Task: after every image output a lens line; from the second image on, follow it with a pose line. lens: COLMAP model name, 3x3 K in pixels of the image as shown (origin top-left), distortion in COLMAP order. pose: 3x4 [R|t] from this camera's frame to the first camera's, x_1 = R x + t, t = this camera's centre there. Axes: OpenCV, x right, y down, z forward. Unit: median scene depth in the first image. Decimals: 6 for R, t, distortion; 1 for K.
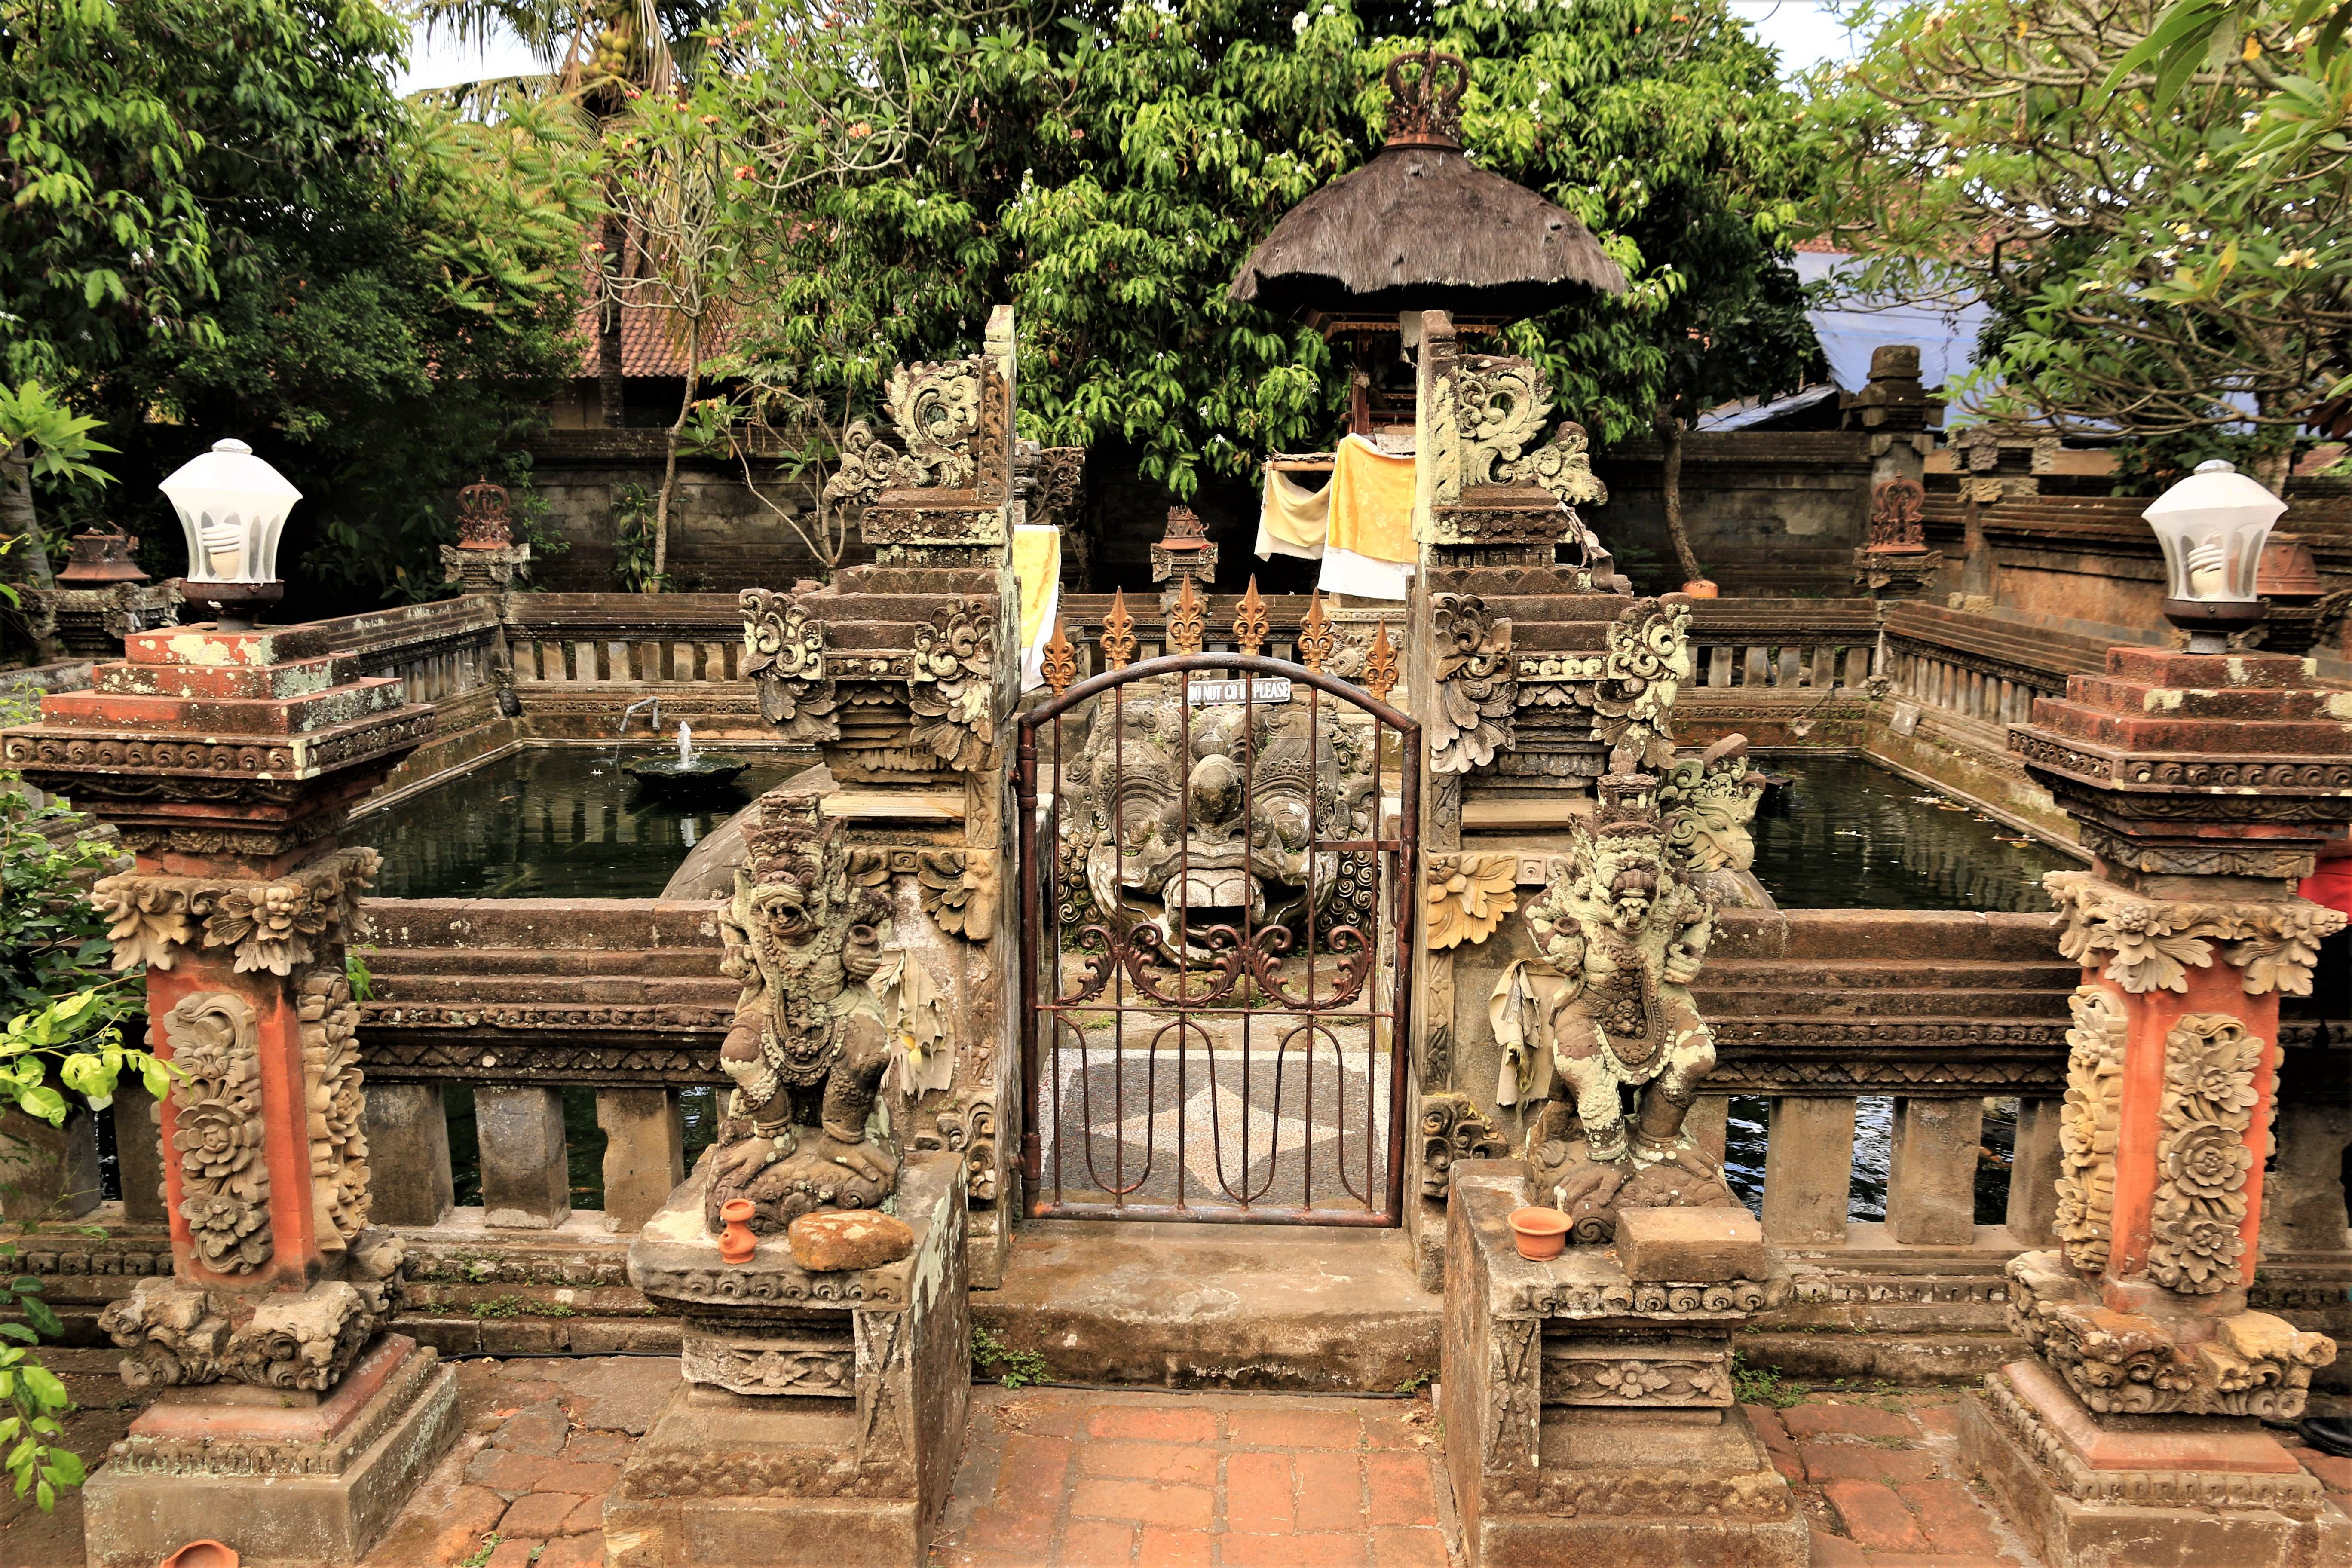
lens RADIAL K [[1913.1, 0, 1176.0], [0, 1913.1, 784.0], [0, 0, 1]] dist [-0.001062, -0.000567]
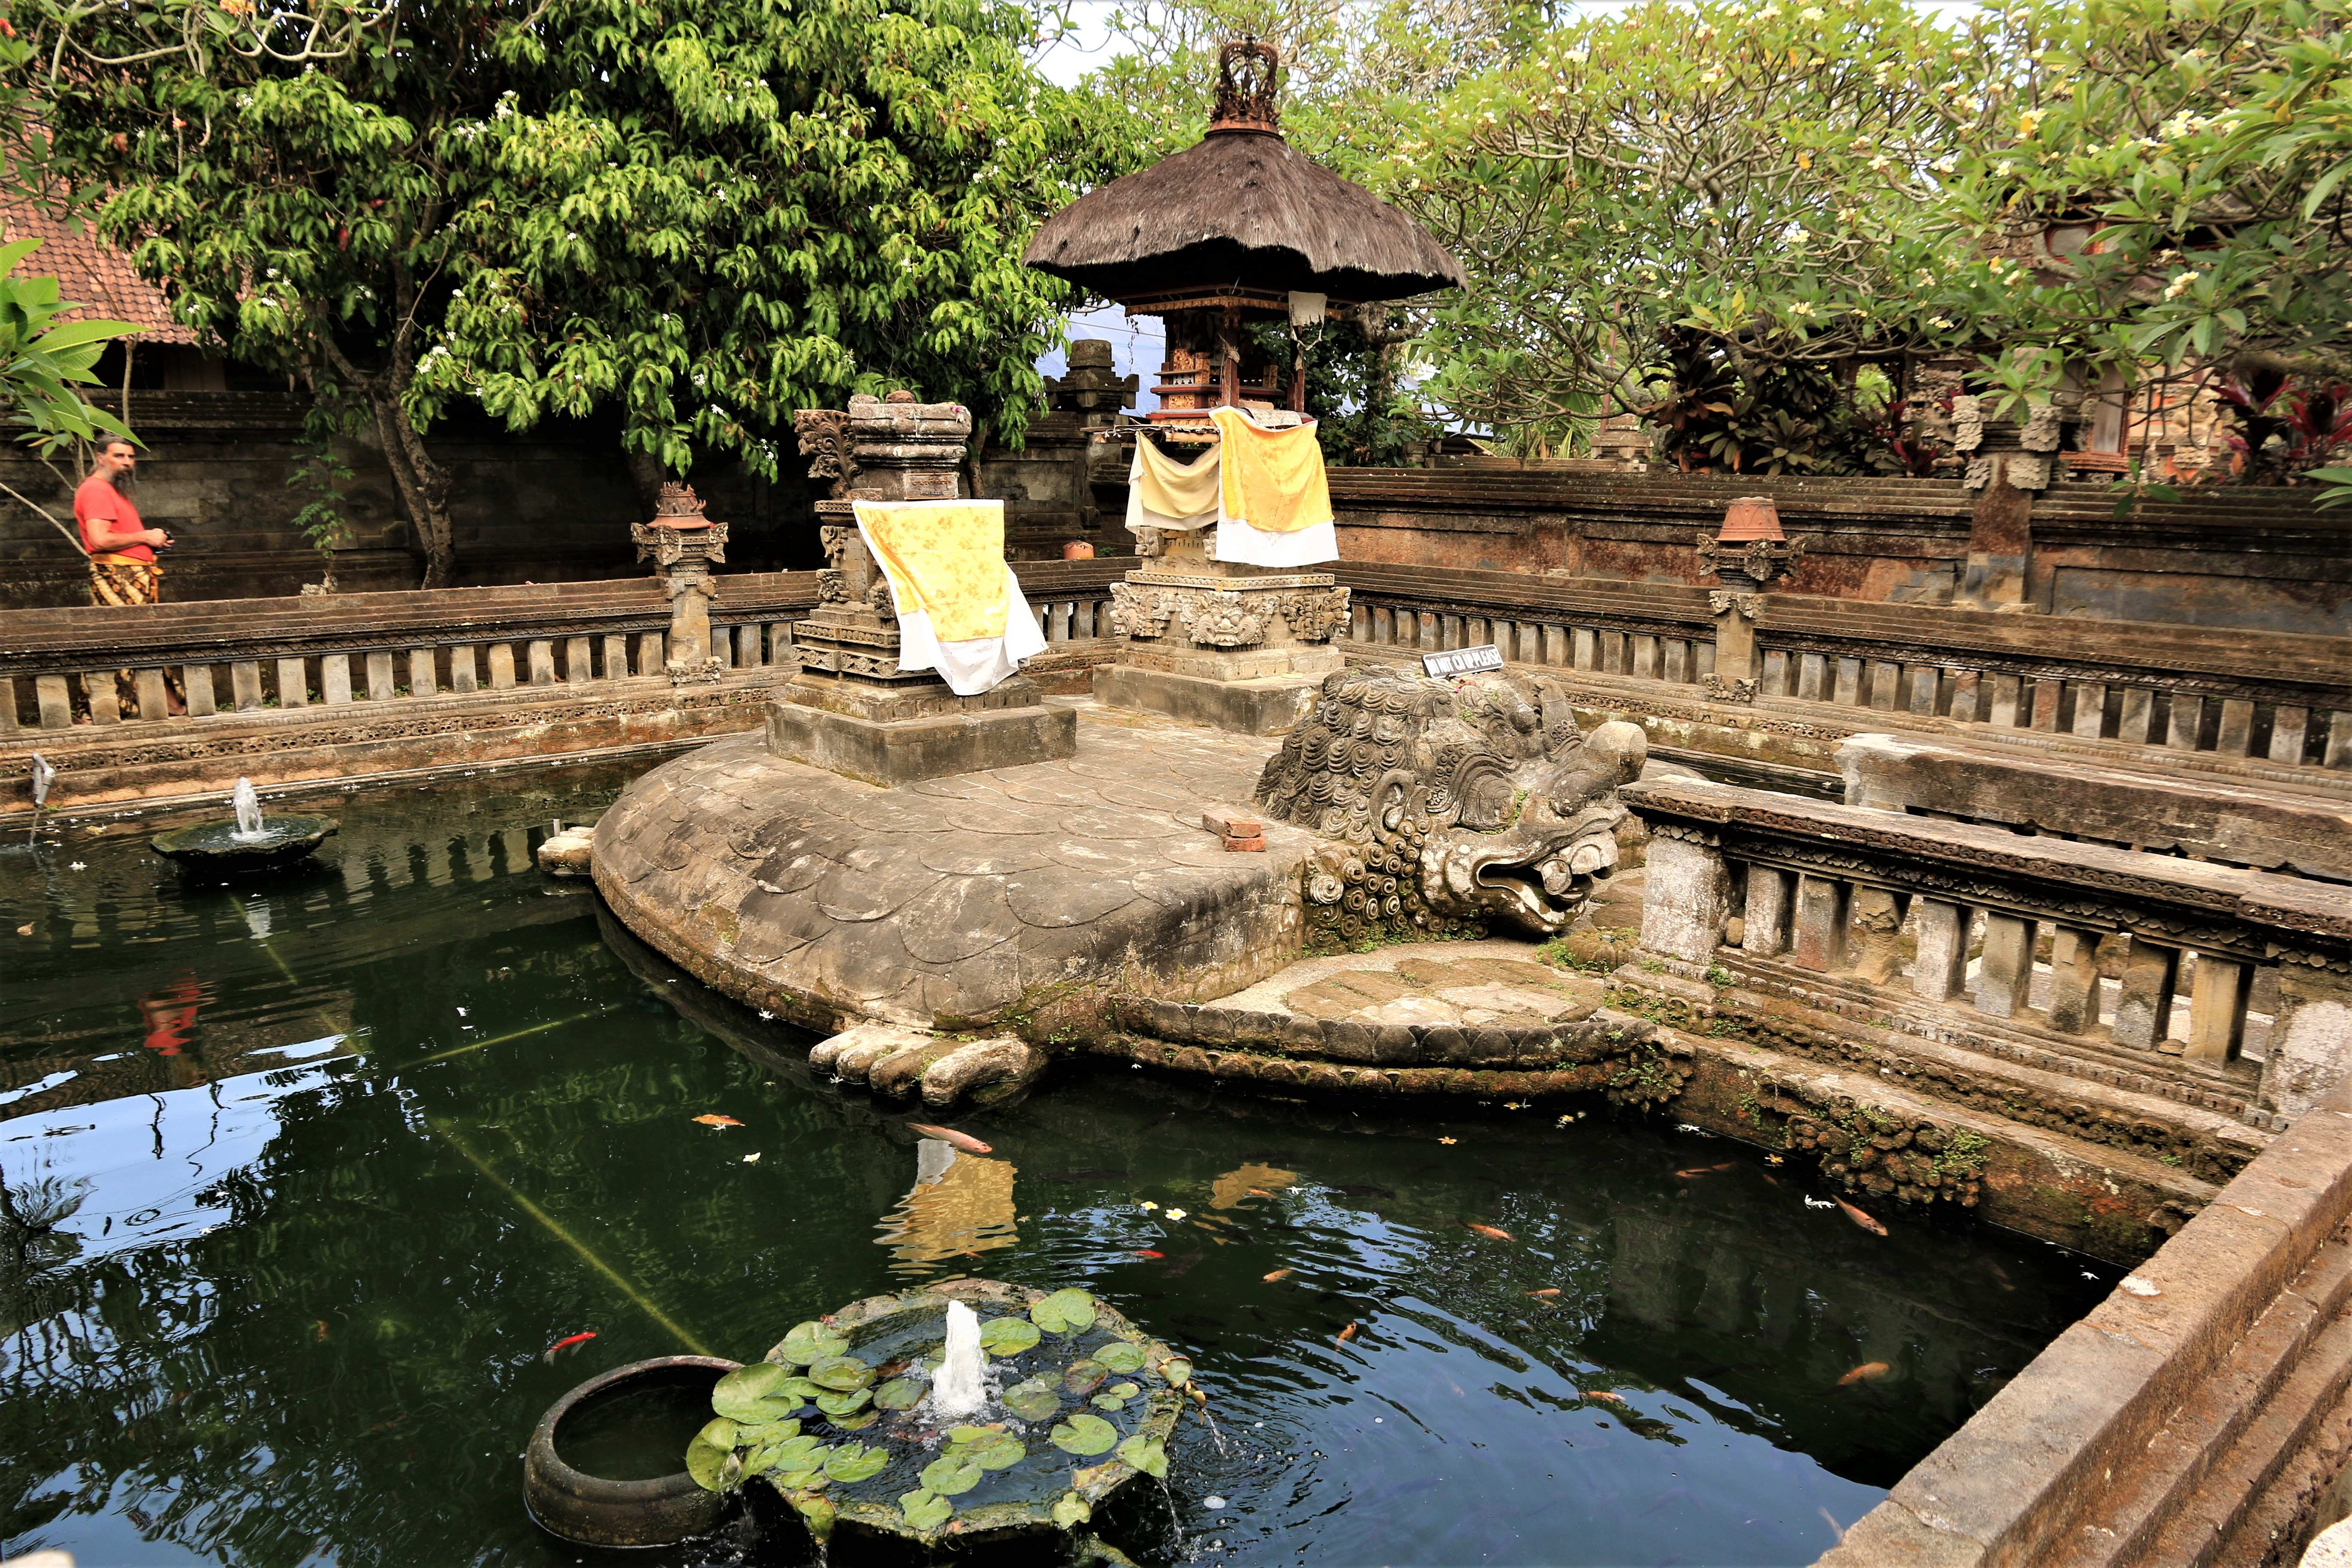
lens RADIAL K [[1668.8, 0, 1175.0], [0, 1668.8, 721.6], [0, 0, 1]] dist [-0.007139, -0.001782]
pose [[0.739384, -0.104711, 0.665092, -0.379921], [0.104858, 0.993688, 0.039873, -0.038093], [-0.665069, 0.040259, 0.745696, 0.251636]]
